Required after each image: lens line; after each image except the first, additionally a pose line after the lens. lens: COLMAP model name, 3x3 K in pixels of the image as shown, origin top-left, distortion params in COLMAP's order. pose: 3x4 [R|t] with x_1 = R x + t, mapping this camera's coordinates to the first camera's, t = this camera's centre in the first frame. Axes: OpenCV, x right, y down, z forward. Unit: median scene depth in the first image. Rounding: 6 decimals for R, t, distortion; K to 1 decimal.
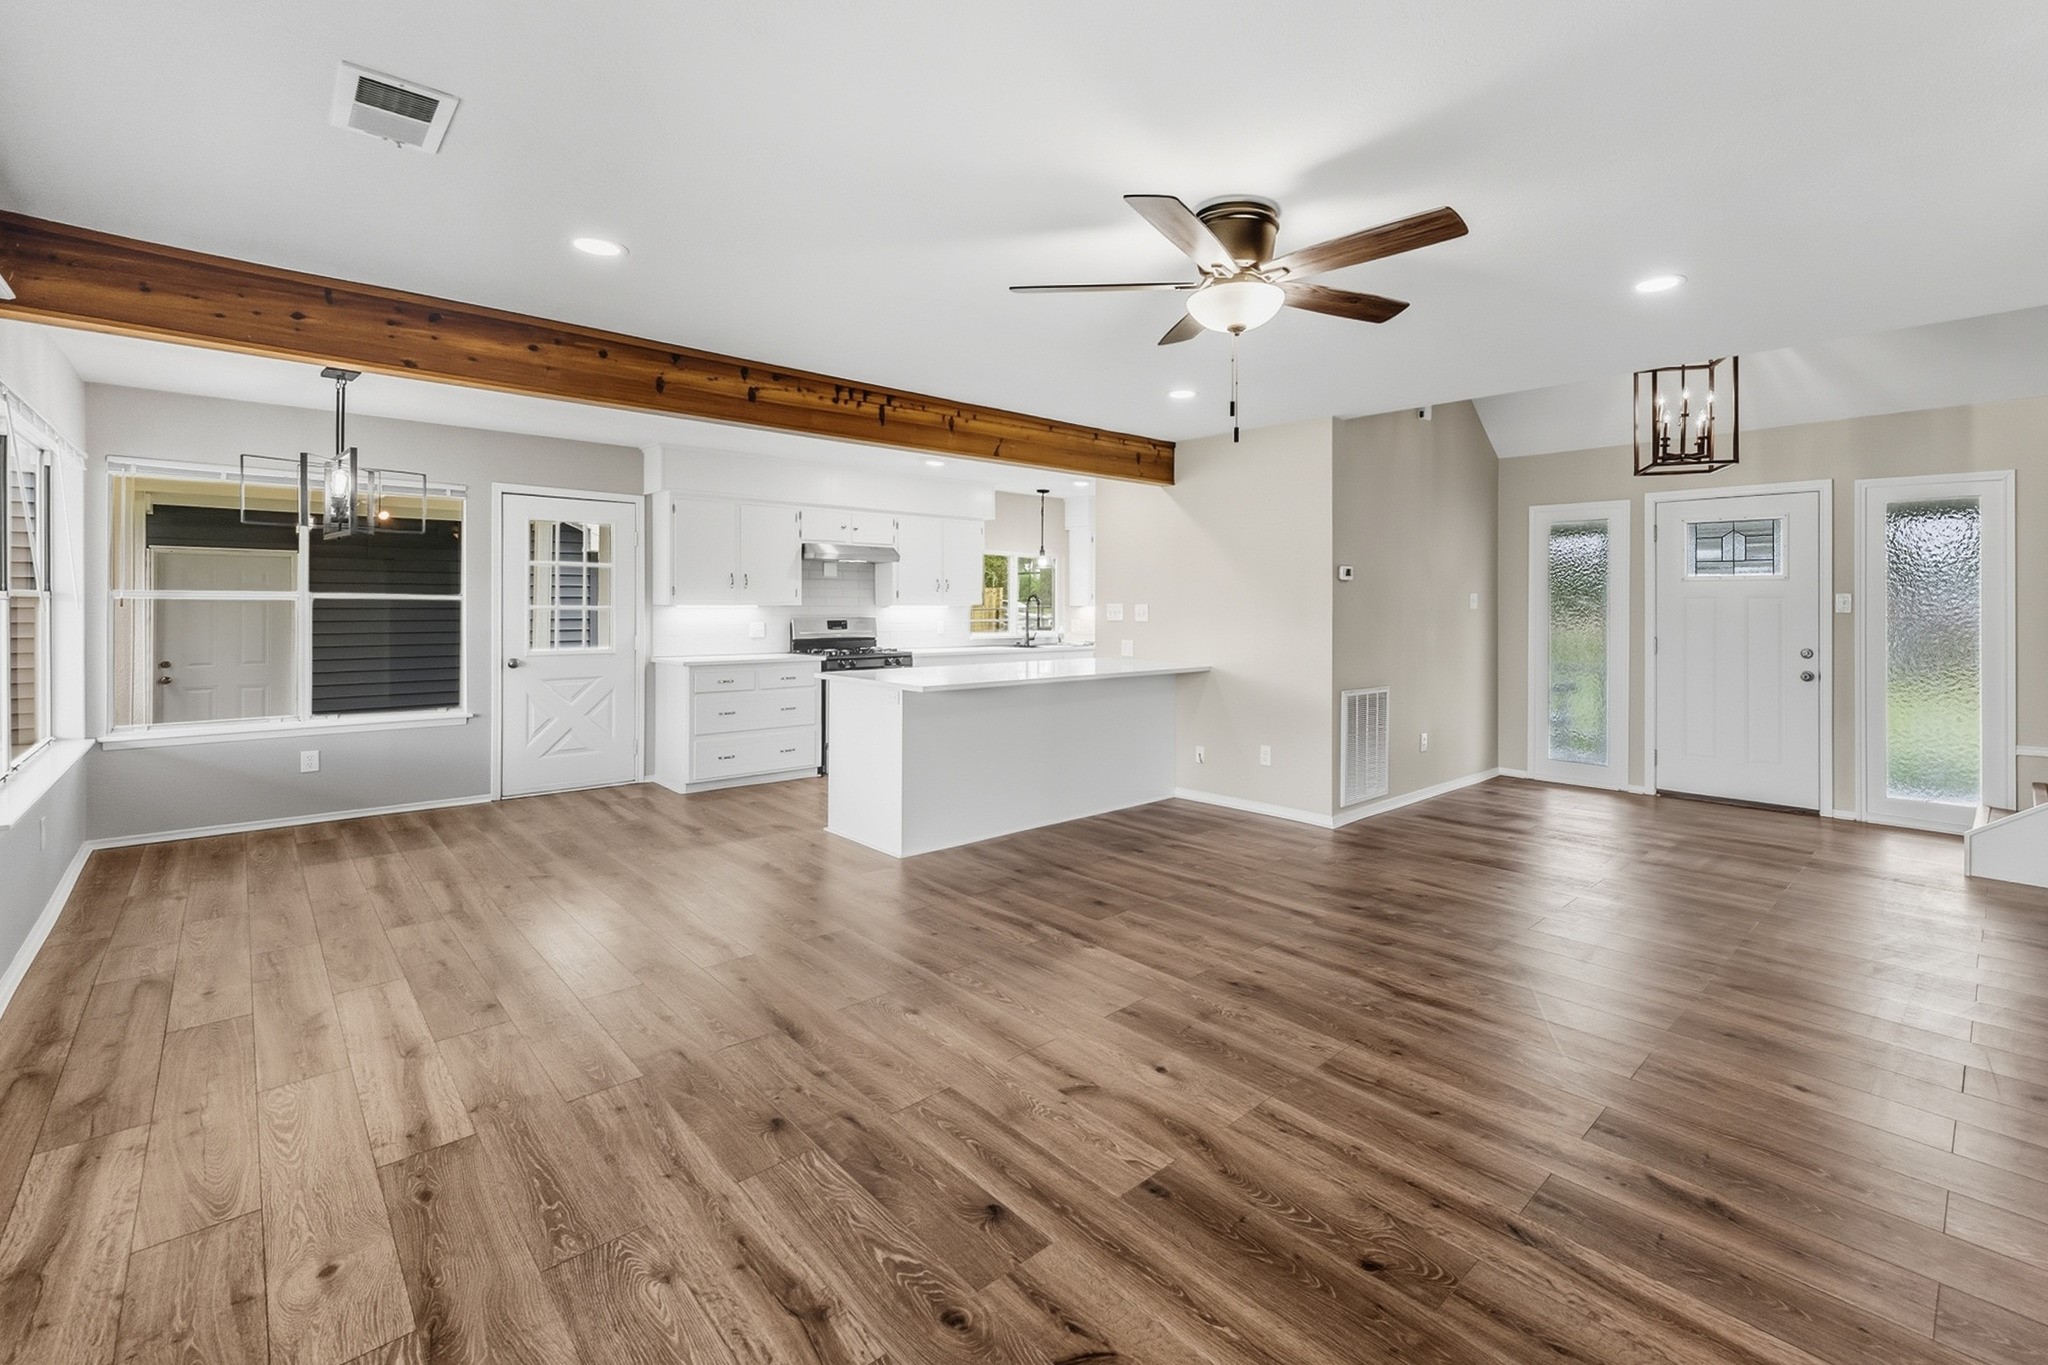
lens RADIAL K [[888.9, 0, 1105.4], [0, 888.9, 599.9], [0, 0, 1]] dist [-0.001516, 0.000150]
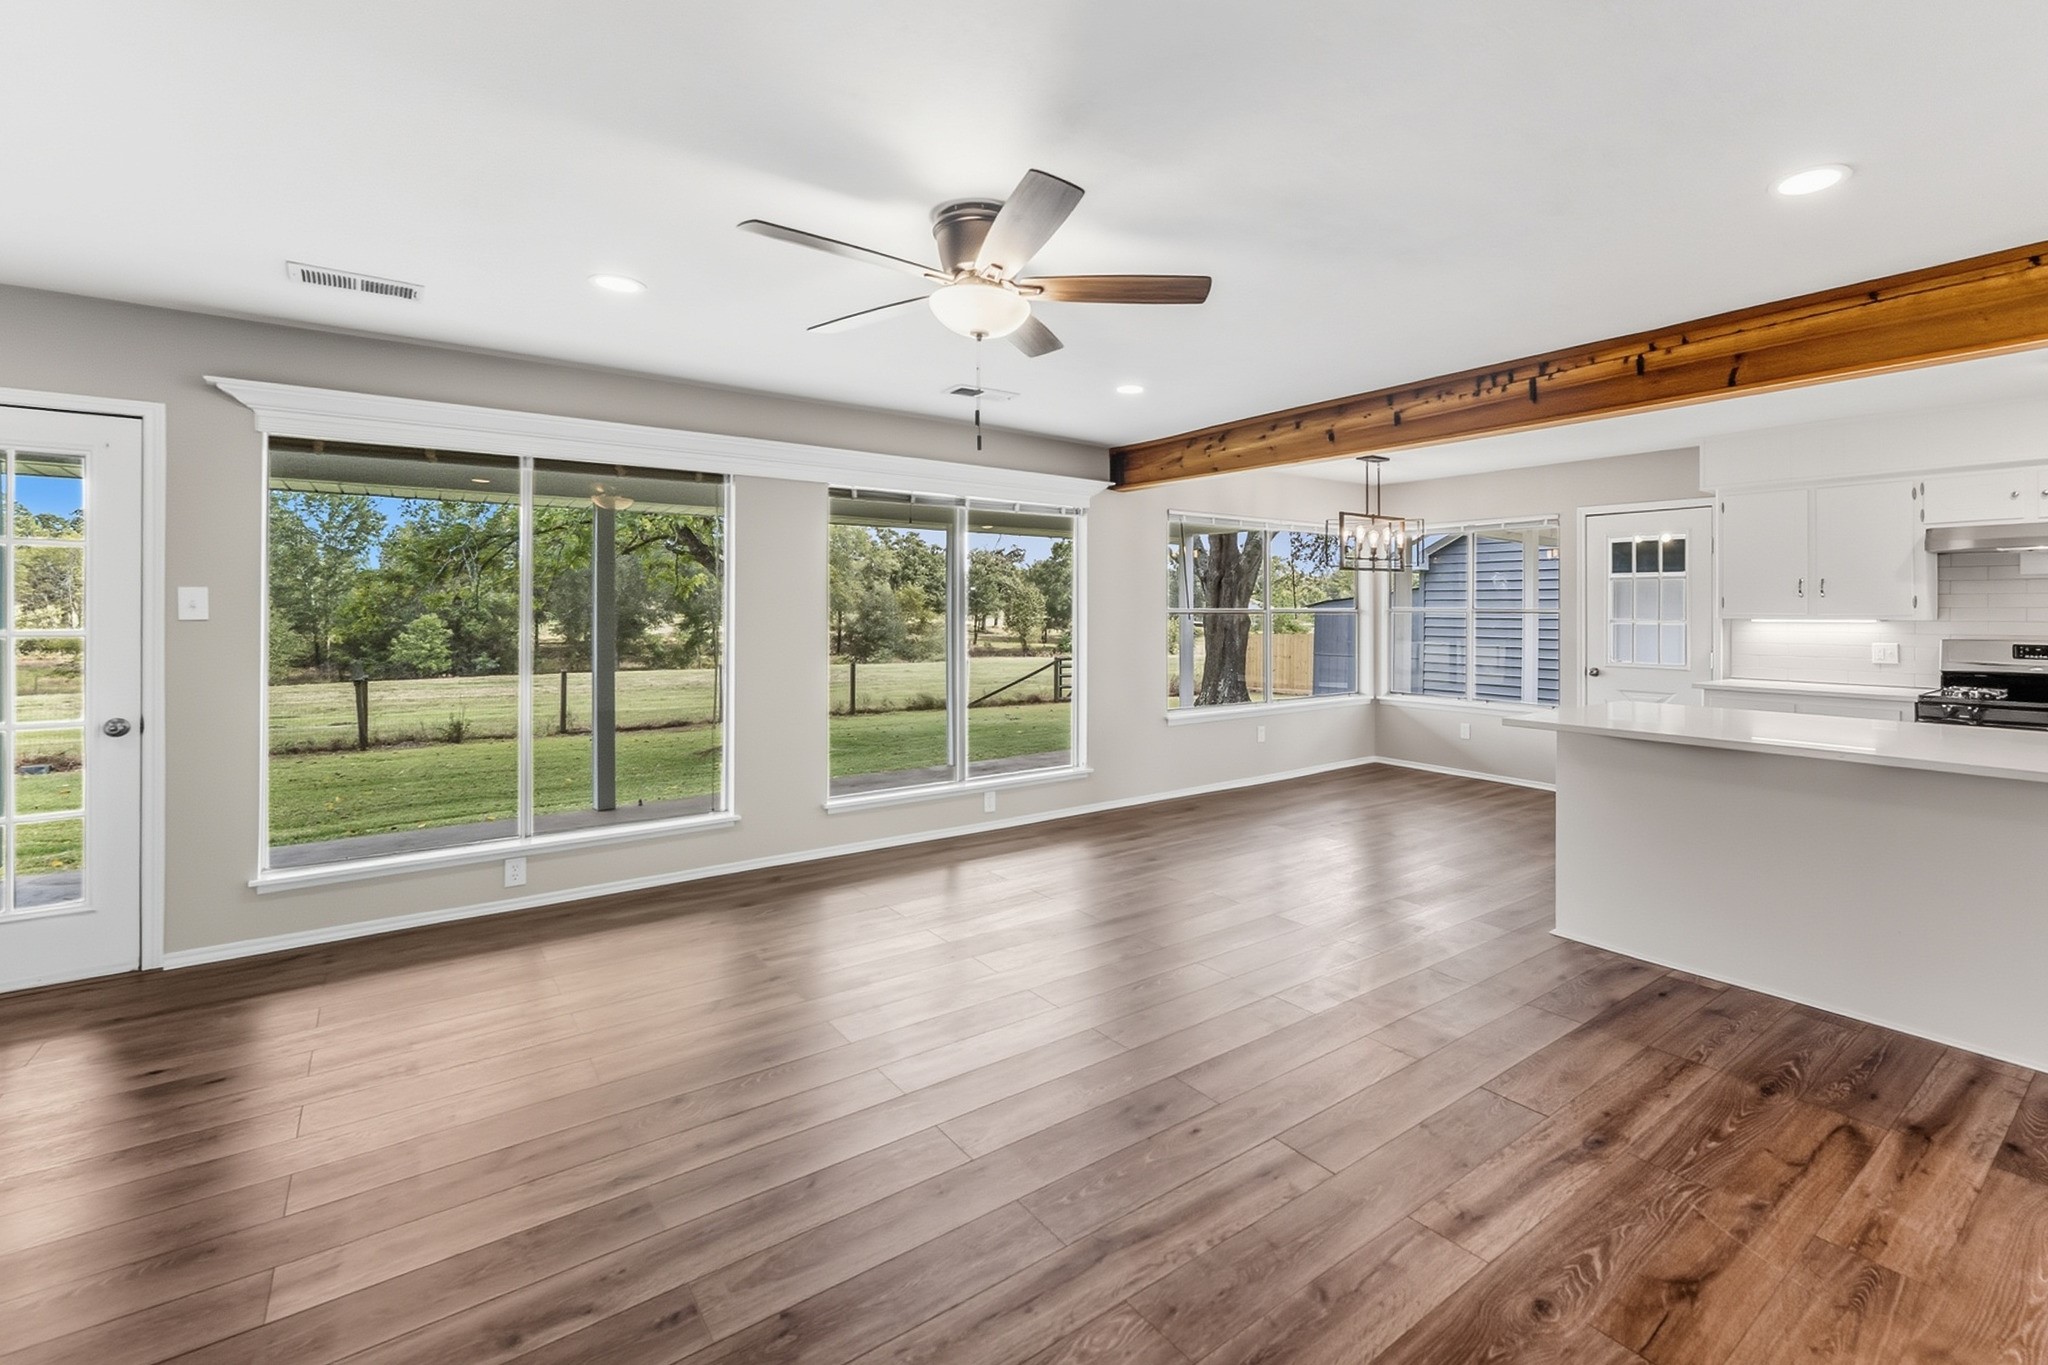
lens RADIAL K [[908.1, 0, 1116.9], [0, 908.1, 605.6], [0, 0, 1]] dist [-0.000304, 0.000284]
pose [[-0.105588, -0.010198, -0.994358, 0.642626], [0.002538, 0.999941, -0.010525, 0.001236], [0.994407, -0.003635, -0.105556, 0.715455]]
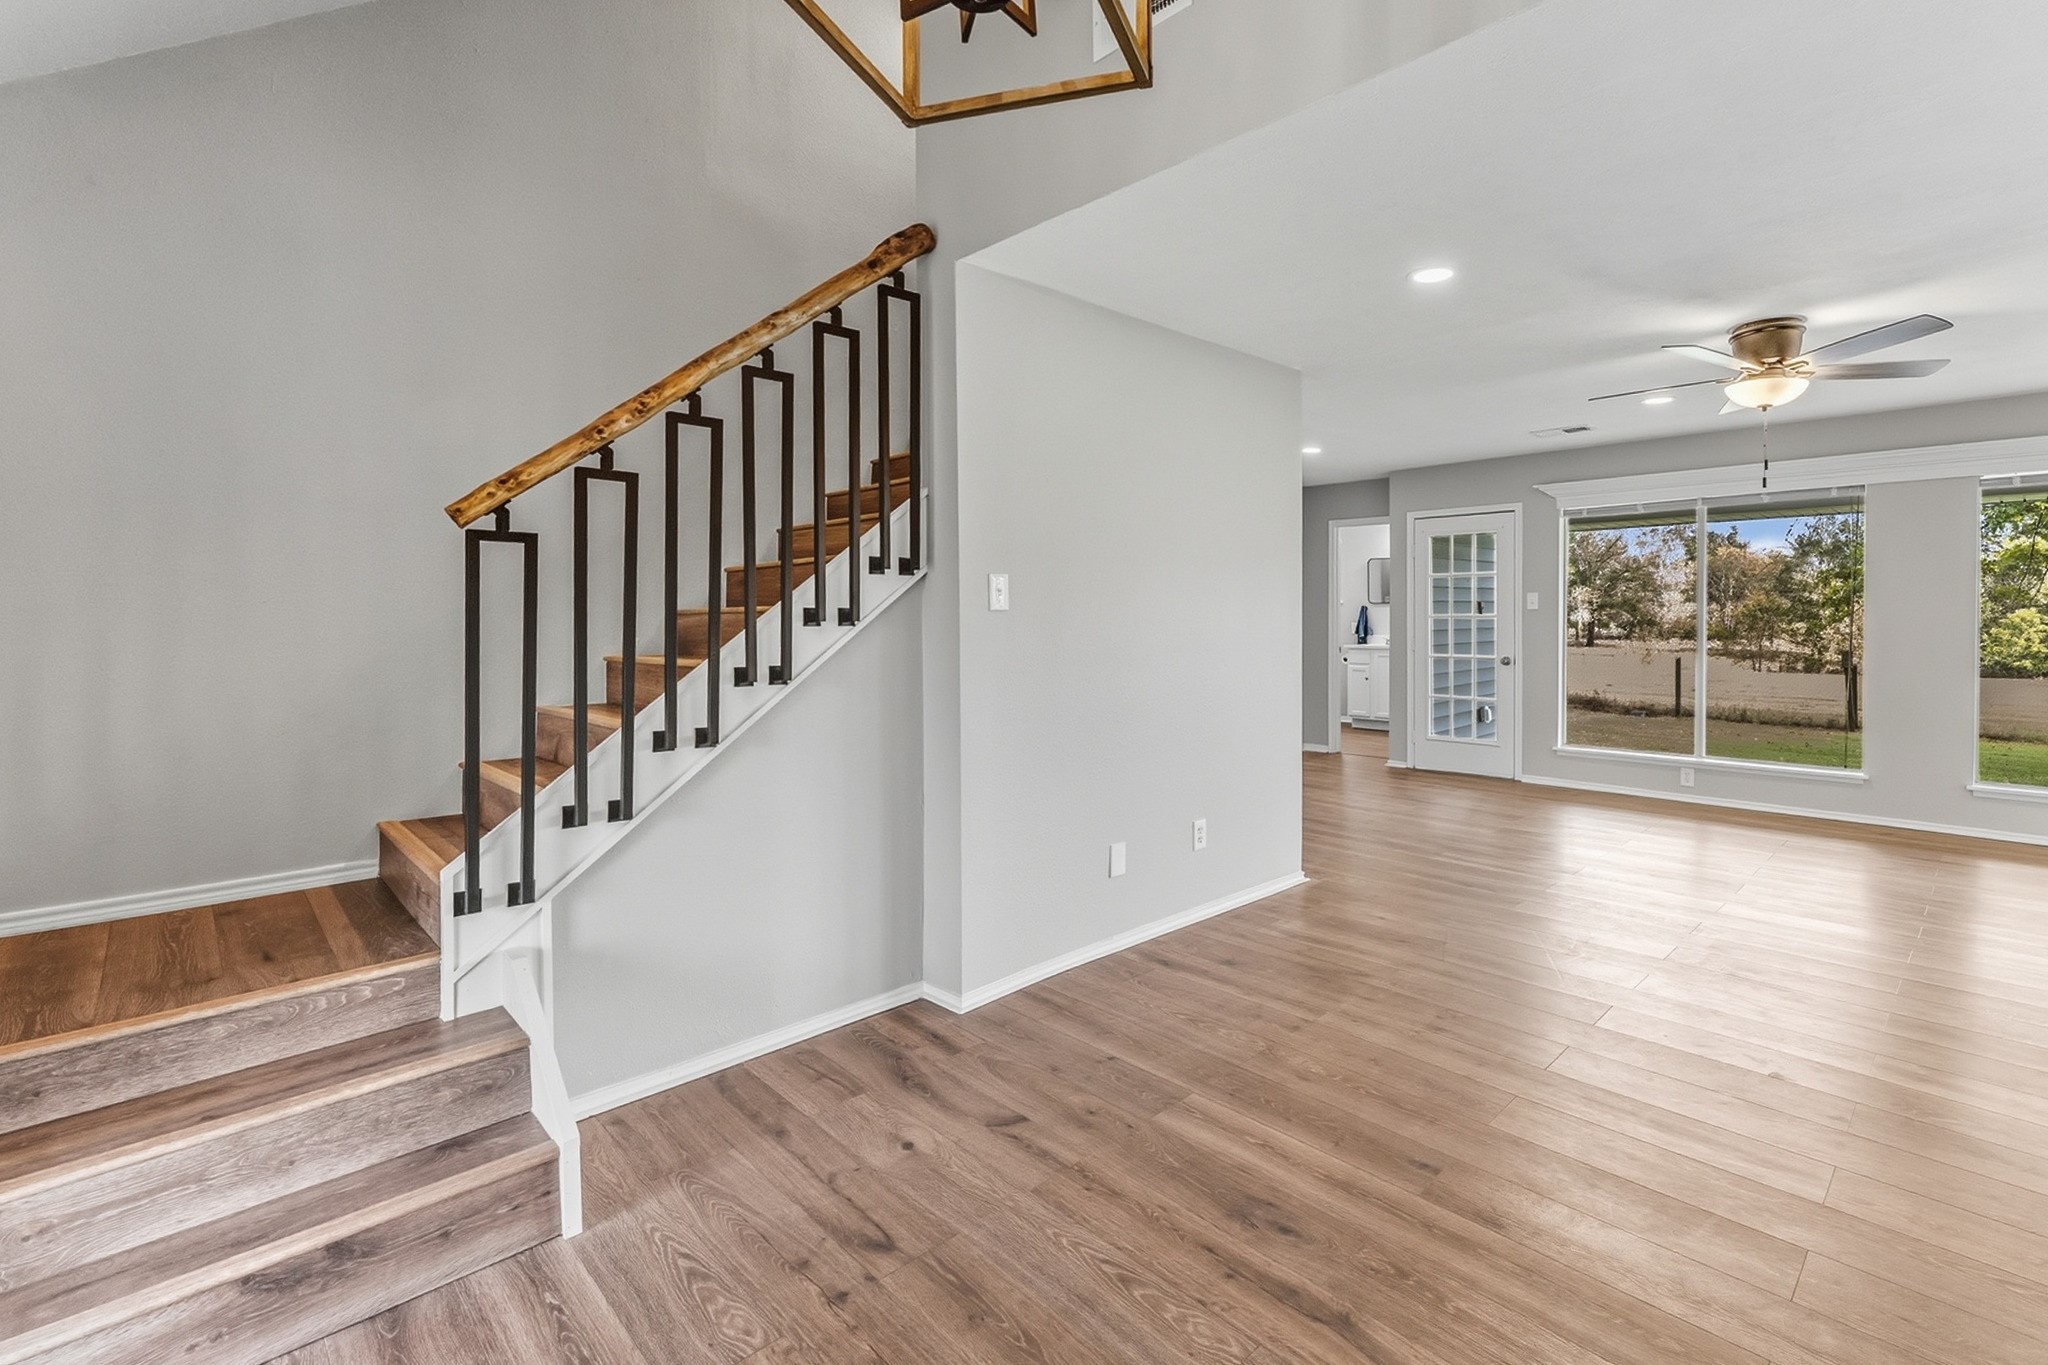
lens RADIAL K [[921.9, 0, 1117.8], [0, 921.9, 610.9], [0, 0, 1]] dist [0.000120, 0.000514]
pose [[-0.999807, 0.004189, -0.019197, 0.685858], [0.004307, 0.999972, -0.006078, 0.011705], [0.019171, -0.006160, -0.999797, 1.389214]]
